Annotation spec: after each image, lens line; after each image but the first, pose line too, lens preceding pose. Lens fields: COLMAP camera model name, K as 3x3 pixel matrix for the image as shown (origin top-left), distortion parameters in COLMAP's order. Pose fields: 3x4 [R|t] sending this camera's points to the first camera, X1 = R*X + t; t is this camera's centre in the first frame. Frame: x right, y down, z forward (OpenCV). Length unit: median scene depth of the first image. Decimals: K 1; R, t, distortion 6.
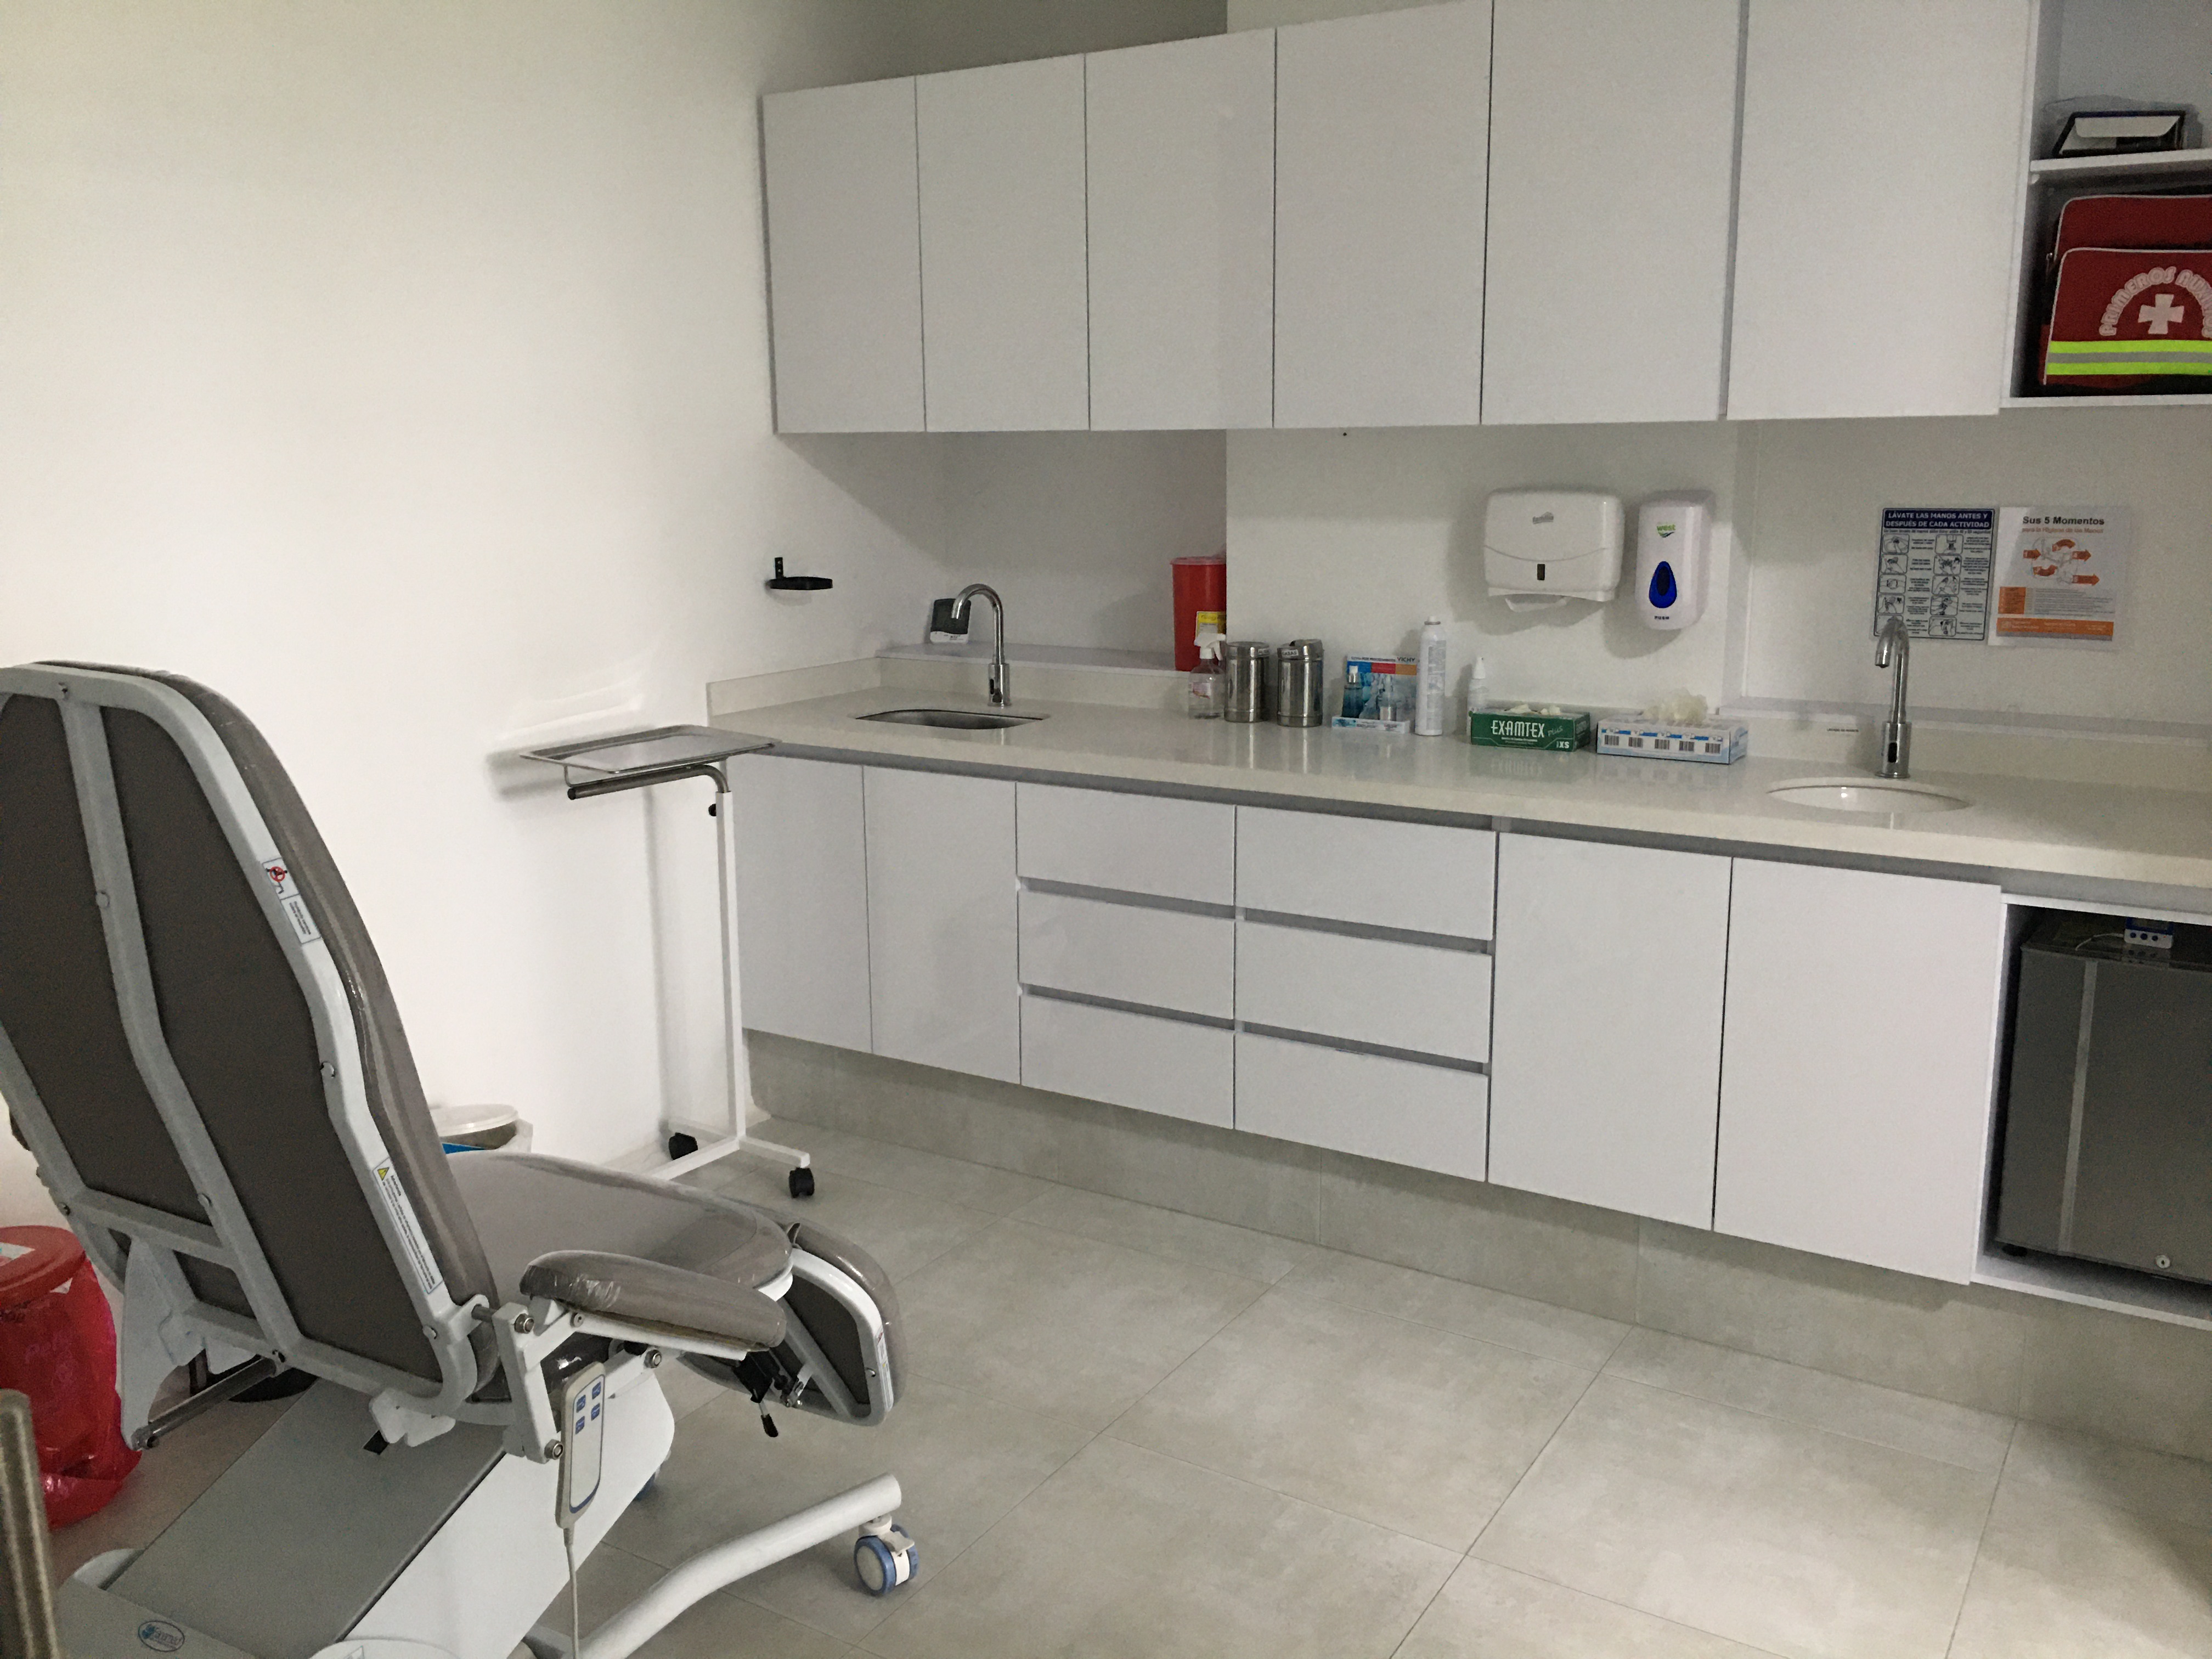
lens RADIAL K [[1873.5, 0, 1106.0], [0, 1873.5, 829.5], [0, 0, 1]] dist [0.123917, -0.260288]
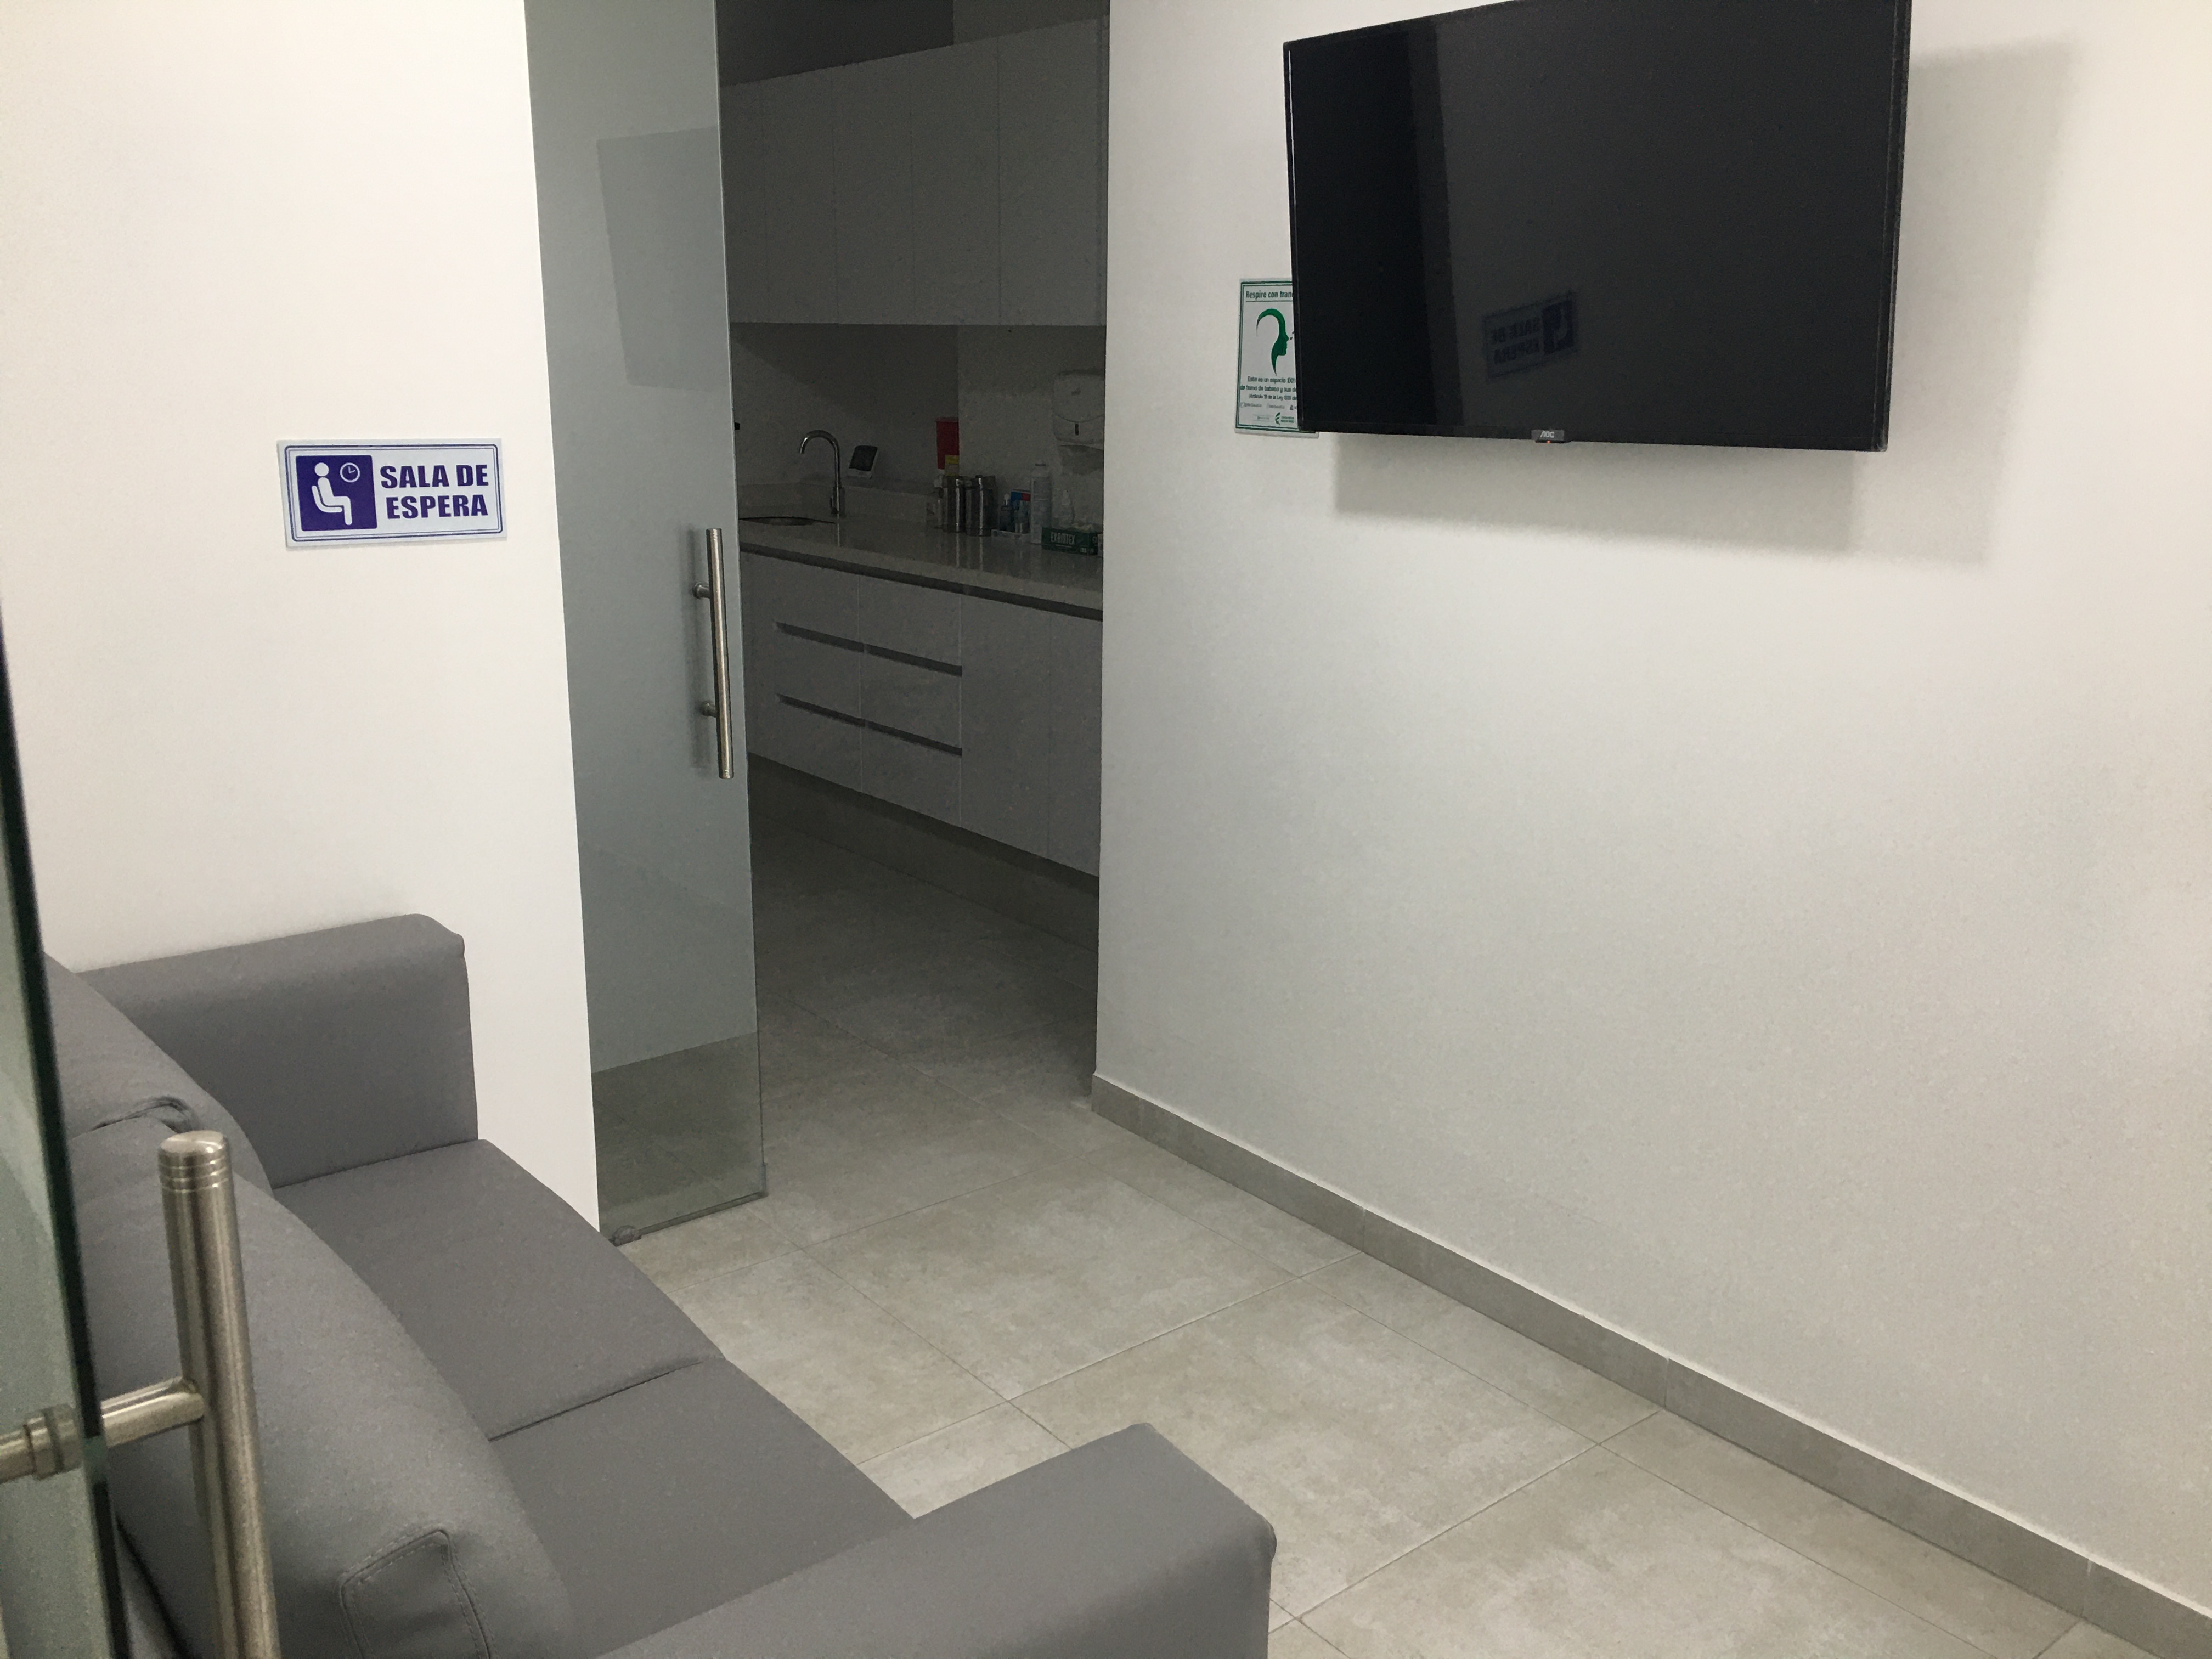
lens RADIAL K [[1873.5, 0, 1106.0], [0, 1873.5, 829.5], [0, 0, 1]] dist [0.123917, -0.260288]
pose [[0.953790, 0.101981, -0.282638, 0.620545], [-0.089432, 0.994361, 0.056985, 0.077062], [0.286856, -0.029075, 0.957532, -0.355077]]
